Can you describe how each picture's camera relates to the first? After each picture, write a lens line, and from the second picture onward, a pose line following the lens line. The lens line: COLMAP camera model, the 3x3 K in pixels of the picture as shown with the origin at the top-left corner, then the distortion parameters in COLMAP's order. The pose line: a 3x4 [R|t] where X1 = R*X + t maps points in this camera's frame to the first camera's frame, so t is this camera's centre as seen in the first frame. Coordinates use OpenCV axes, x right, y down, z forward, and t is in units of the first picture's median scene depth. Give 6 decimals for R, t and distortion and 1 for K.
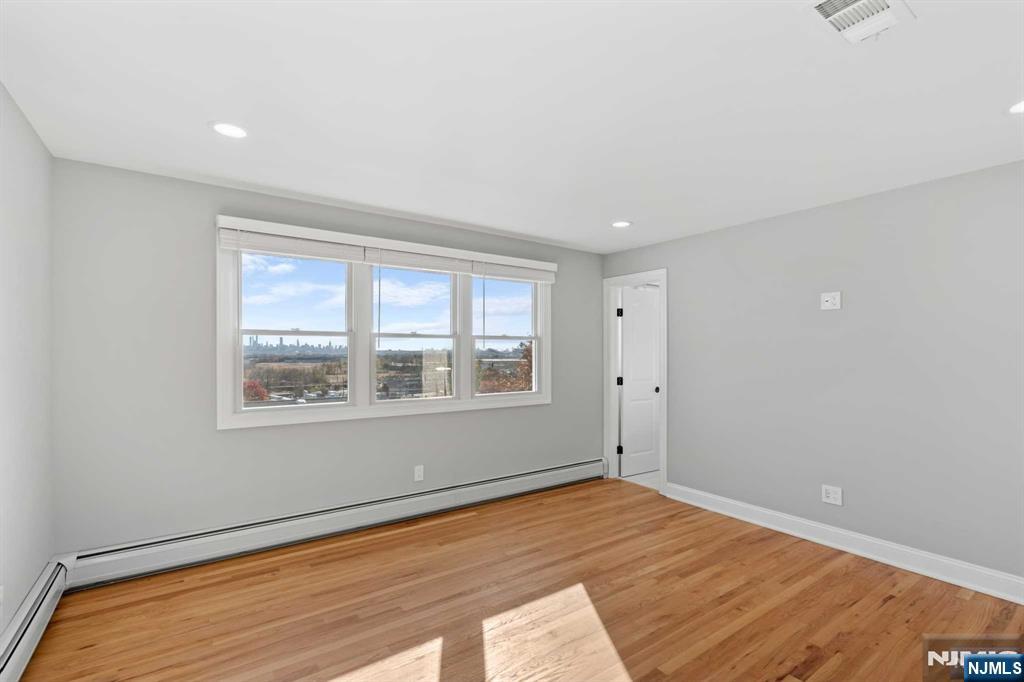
lens RADIAL K [[472.0, 0, 509.9], [0, 472.0, 345.7], [0, 0, 1]] dist [-0.002036, 0.000617]
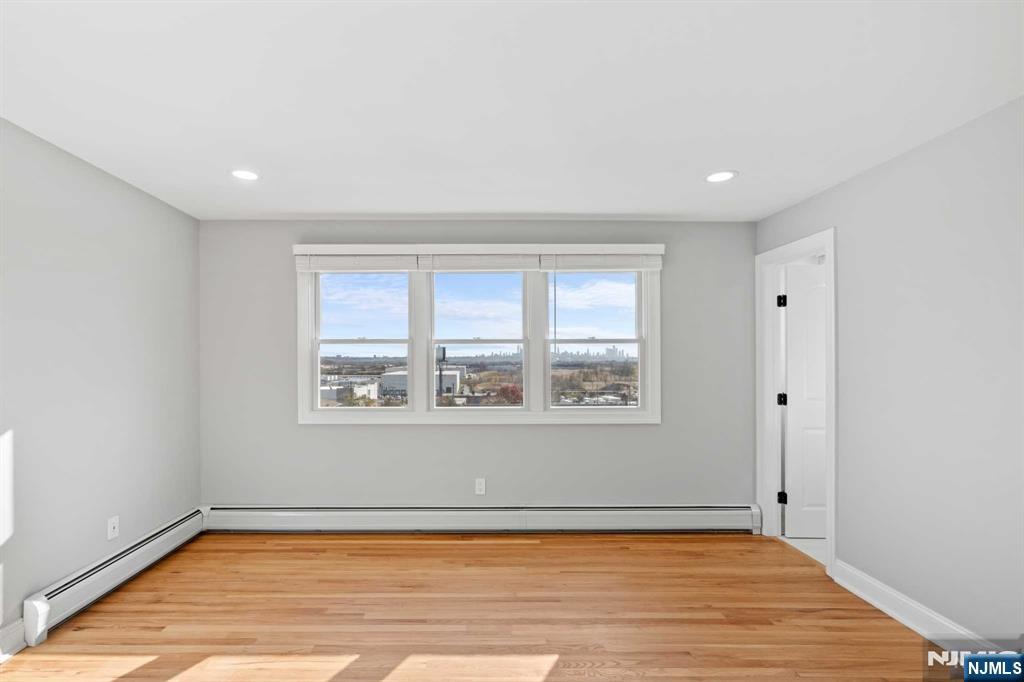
lens RADIAL K [[485.6, 0, 462.3], [0, 485.6, 359.3], [0, 0, 1]] dist [-0.004212, 0.000033]
pose [[0.814269, -0.002935, -0.580481, 0.338100], [0.011038, 0.999885, 0.010428, 0.003991], [0.580383, -0.014899, 0.814207, 0.185581]]
